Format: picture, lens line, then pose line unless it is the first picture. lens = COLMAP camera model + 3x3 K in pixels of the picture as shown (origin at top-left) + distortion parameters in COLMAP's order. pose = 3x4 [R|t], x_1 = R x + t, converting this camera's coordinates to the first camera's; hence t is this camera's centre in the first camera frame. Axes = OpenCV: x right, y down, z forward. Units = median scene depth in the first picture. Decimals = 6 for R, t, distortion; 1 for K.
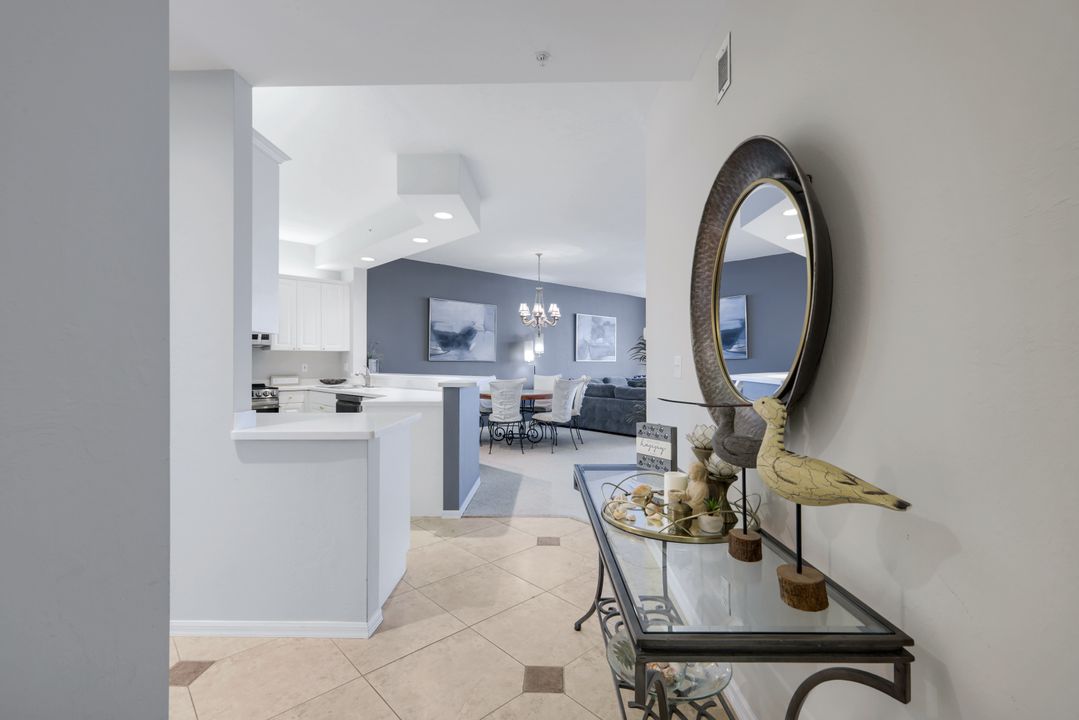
lens RADIAL K [[472.7, 0, 539.9], [0, 472.7, 358.9], [0, 0, 1]] dist [0.001314, 0.001170]
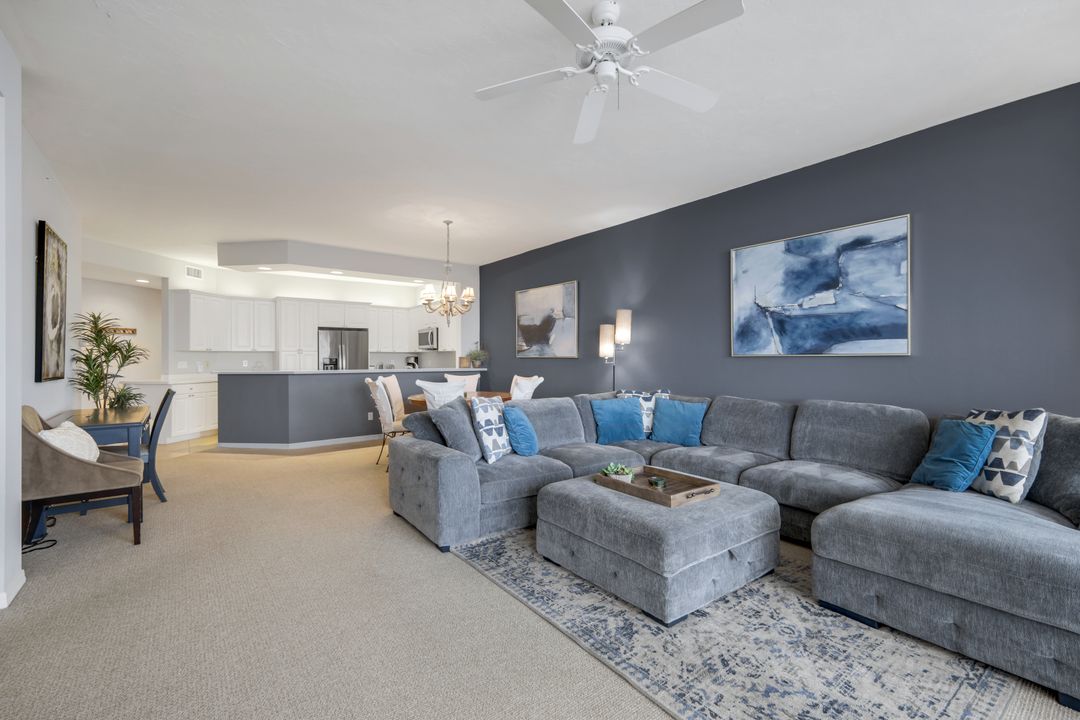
lens RADIAL K [[473.2, 0, 540.8], [0, 473.2, 357.5], [0, 0, 1]] dist [0.001314, 0.001170]
pose [[-0.101366, -0.001015, -0.994849, 0.769220], [0.010681, 0.999941, -0.002109, 0.006990], [0.994792, -0.010840, -0.101349, 1.236872]]
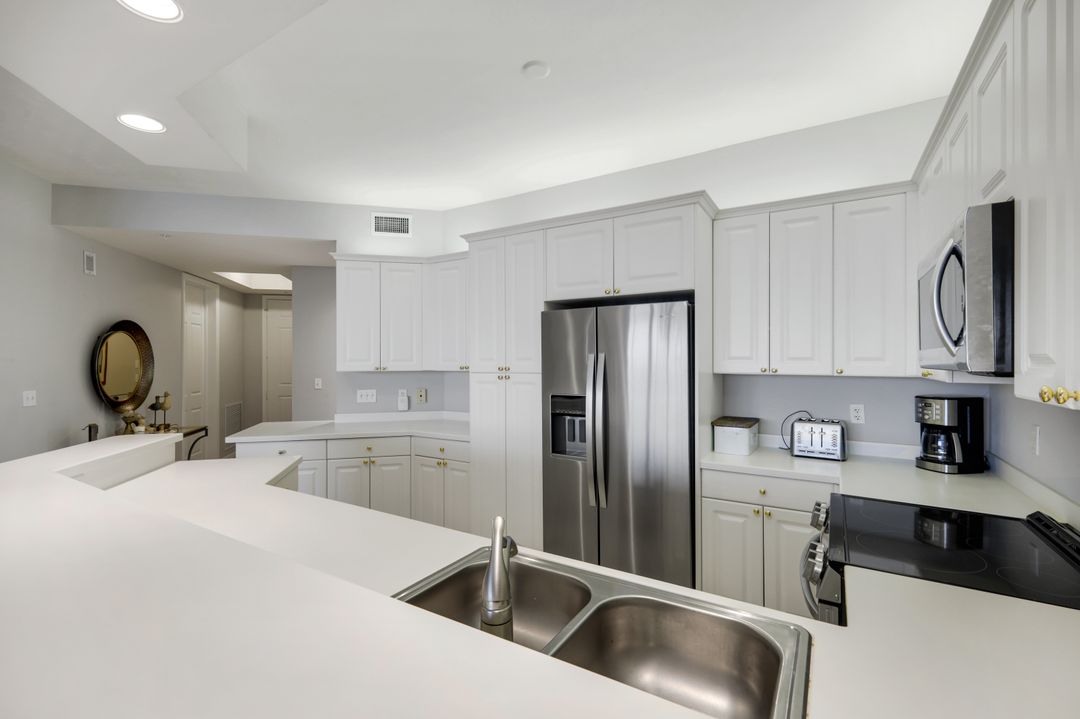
lens RADIAL K [[473.2, 0, 541.1], [0, 473.2, 357.9], [0, 0, 1]] dist [0.001314, 0.001170]
pose [[-0.965519, 0.000191, -0.260332, -0.285875], [0.003542, 0.999917, -0.012405, -0.026598], [0.260308, -0.012900, -0.965439, 0.940378]]
